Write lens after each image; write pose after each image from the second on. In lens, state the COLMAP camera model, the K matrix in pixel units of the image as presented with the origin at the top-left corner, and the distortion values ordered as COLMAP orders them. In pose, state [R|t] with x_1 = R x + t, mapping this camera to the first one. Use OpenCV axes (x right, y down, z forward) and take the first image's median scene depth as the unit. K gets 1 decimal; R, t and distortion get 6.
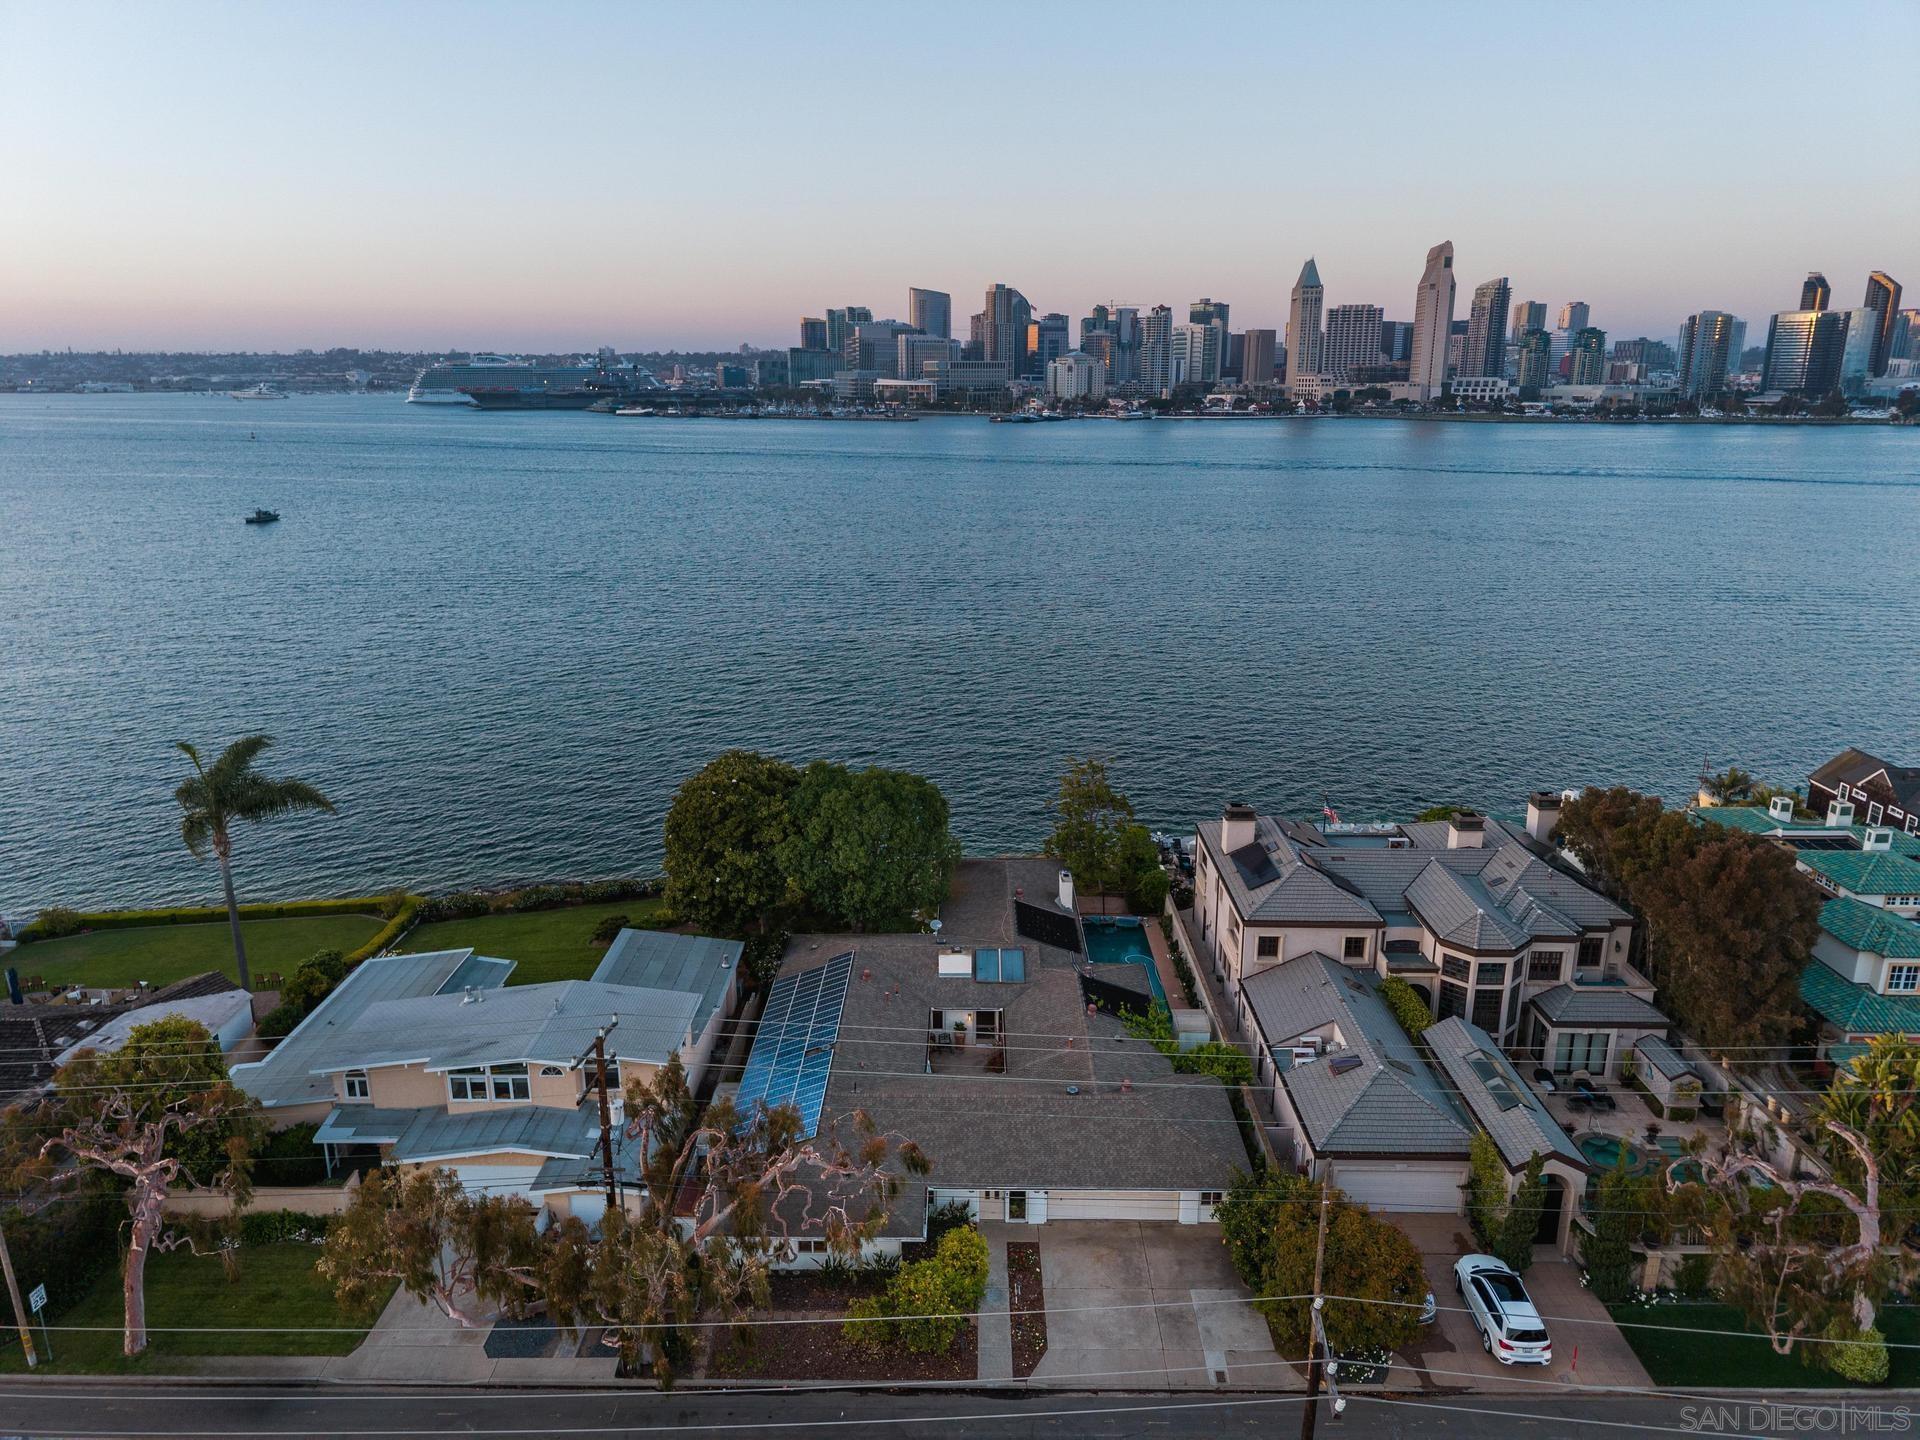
lens RADIAL K [[1311.8, 0, 960.0], [0, 1311.8, 720.0], [0, 0, 1]] dist [0.025864, -0.008235]
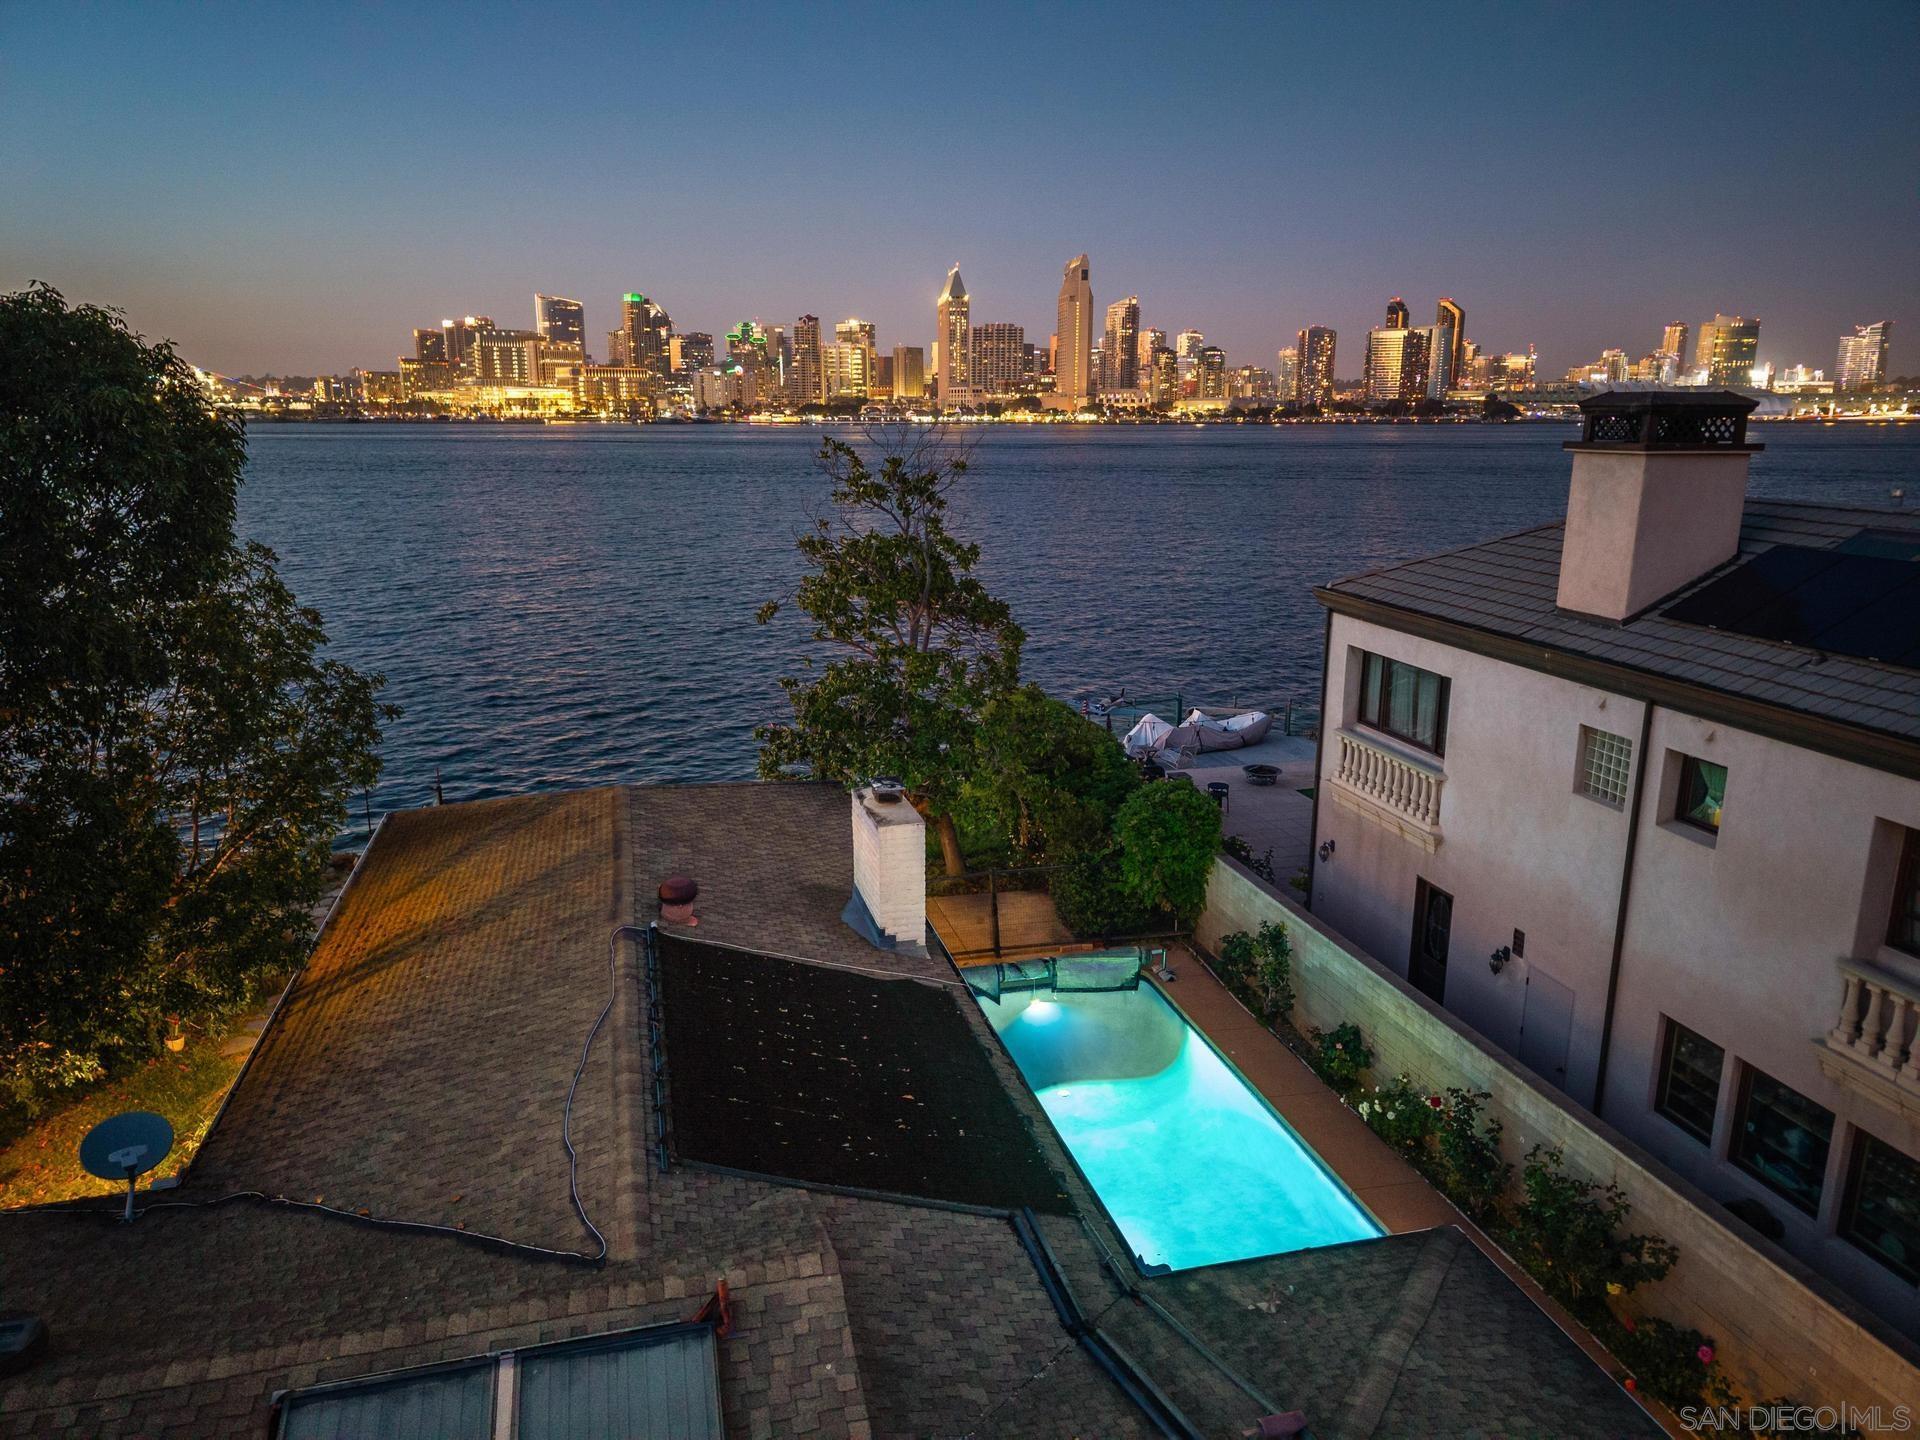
lens RADIAL K [[1311.8, 0, 960.0], [0, 1311.8, 720.0], [0, 0, 1]] dist [0.025864, -0.008235]
pose [[0.966718, -0.061018, 0.248463, 0.047888], [0.067297, 0.997591, -0.016850, 0.132875], [-0.246836, 0.033010, 0.968495, 0.935933]]
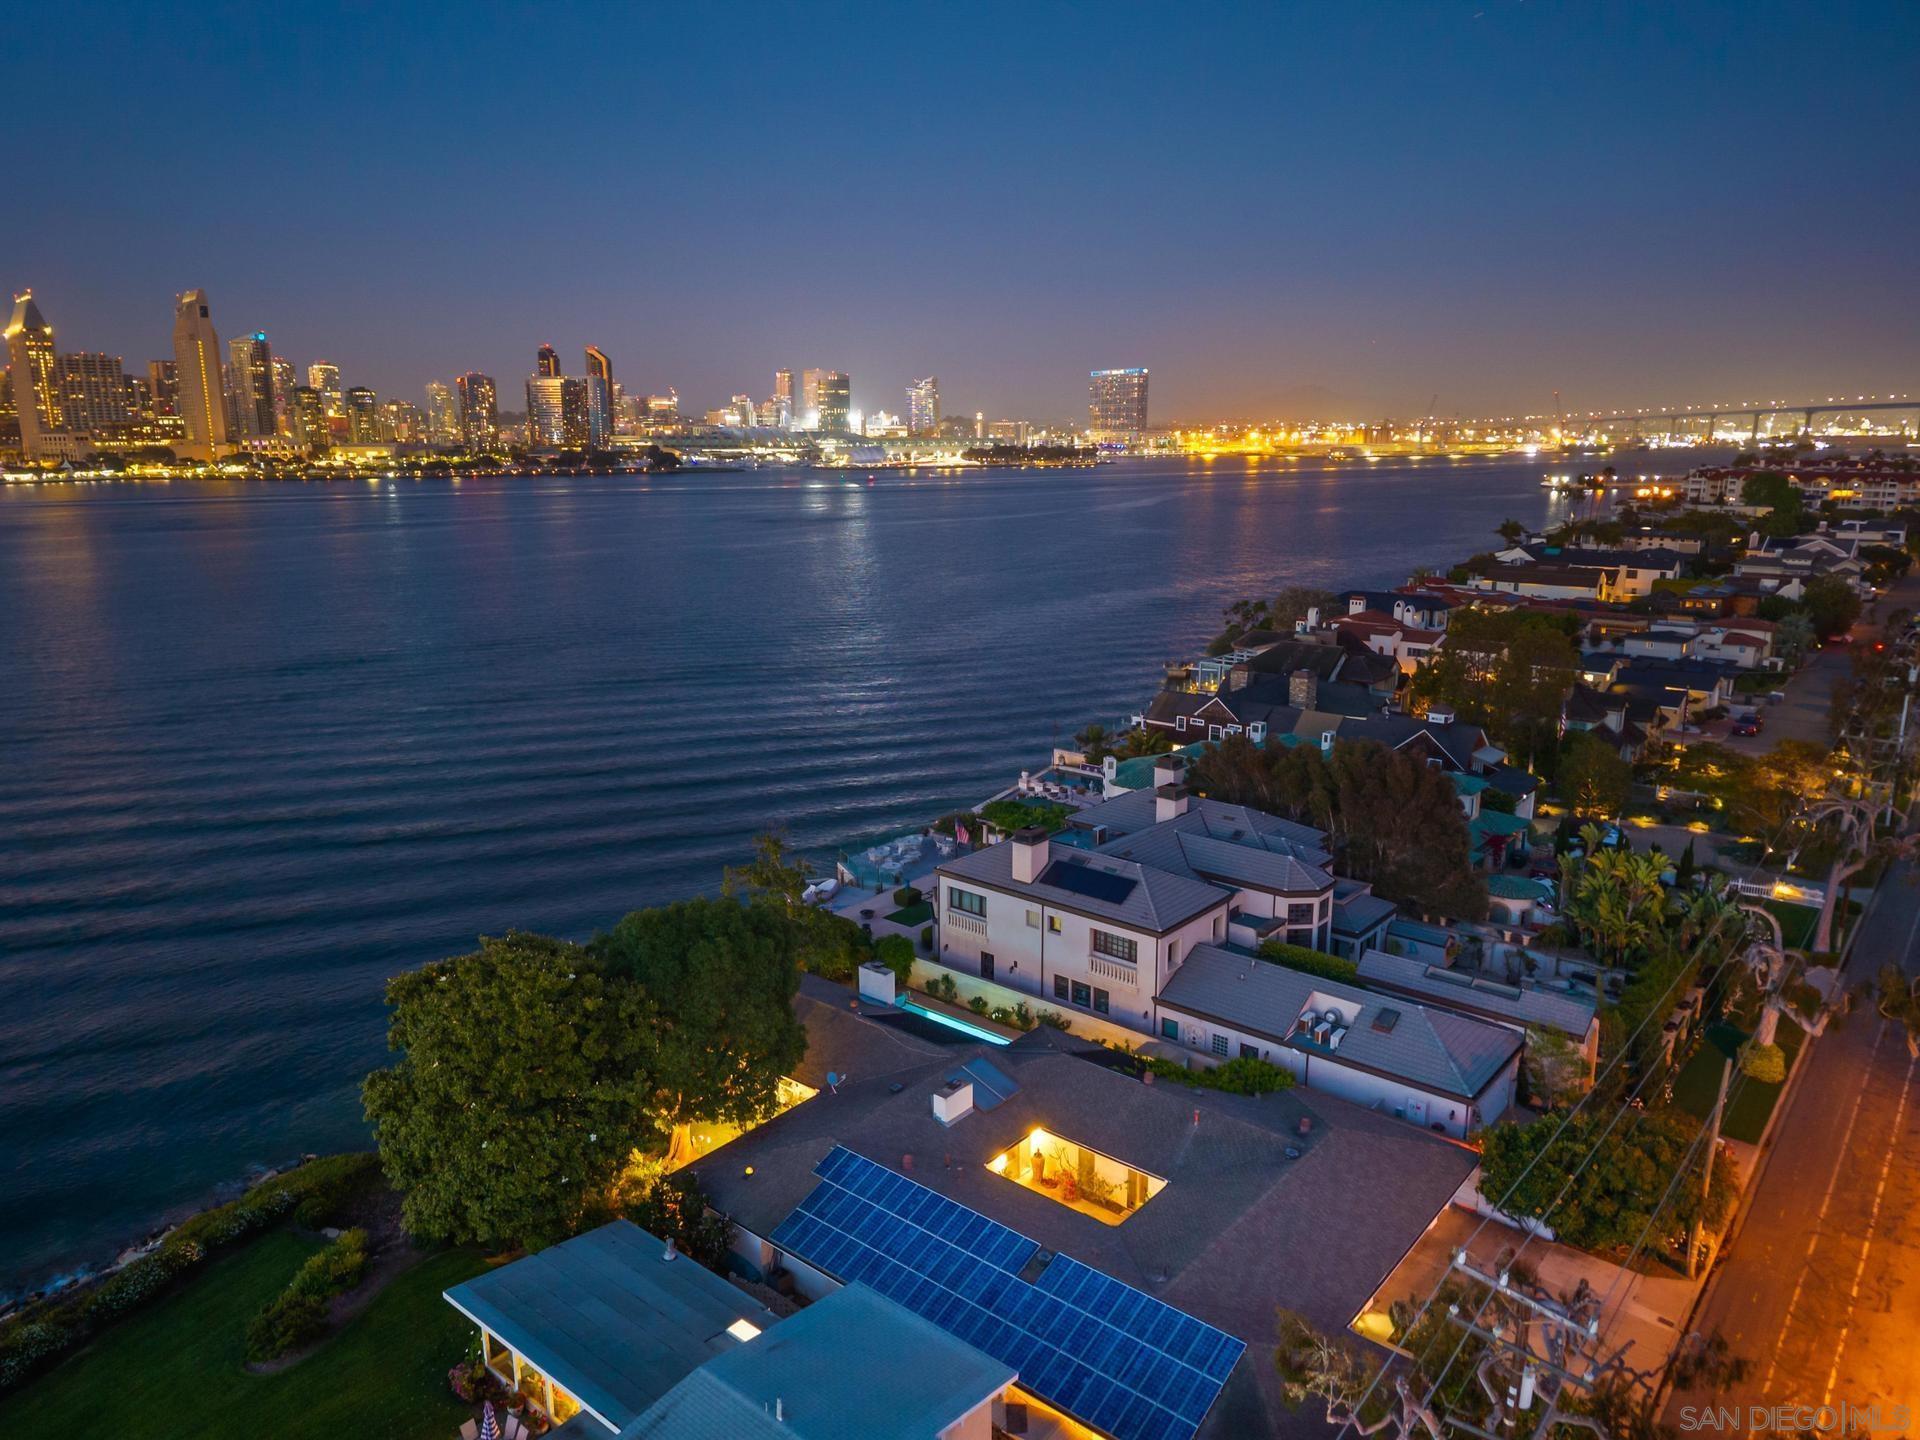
lens RADIAL K [[1311.8, 0, 960.0], [0, 1311.8, 720.0], [0, 0, 1]] dist [0.025864, -0.008235]
pose [[0.644372, -0.170477, 0.745468, -0.569186], [0.202724, 0.978038, 0.048431, -0.074160], [-0.737352, 0.119917, 0.664780, 0.471378]]
